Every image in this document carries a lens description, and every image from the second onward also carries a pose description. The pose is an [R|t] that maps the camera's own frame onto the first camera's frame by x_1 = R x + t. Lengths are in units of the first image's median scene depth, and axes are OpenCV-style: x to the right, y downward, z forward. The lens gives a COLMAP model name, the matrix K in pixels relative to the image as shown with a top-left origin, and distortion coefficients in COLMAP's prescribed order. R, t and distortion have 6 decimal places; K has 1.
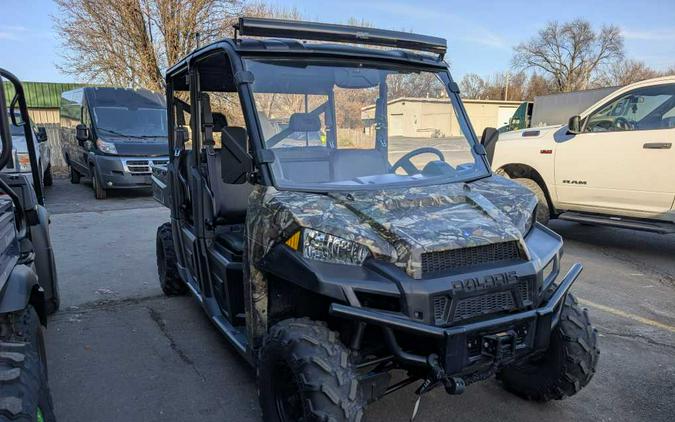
lens RADIAL K [[496.5, 0, 334.9], [0, 496.5, 210.5], [0, 0, 1]] dist [0.000591, -0.004048]
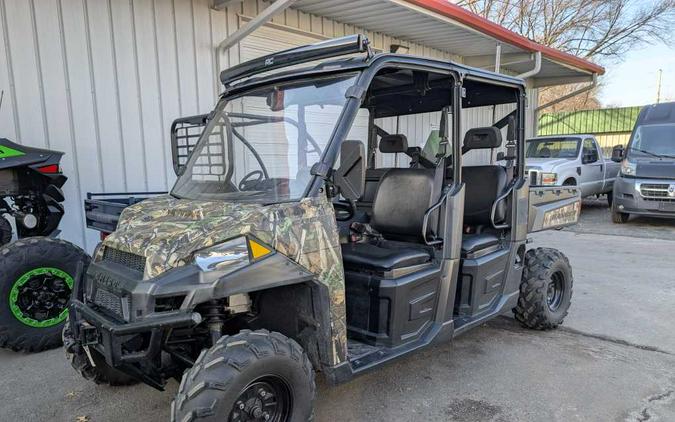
lens RADIAL K [[496.5, 0, 333.1], [0, 496.5, 212.1], [0, 0, 1]] dist [0.000591, -0.004048]
pose [[0.271208, 0.088784, -0.958417, 0.293046], [-0.127064, 0.990325, 0.055784, -0.027733], [0.954097, 0.106651, 0.279866, 0.219508]]
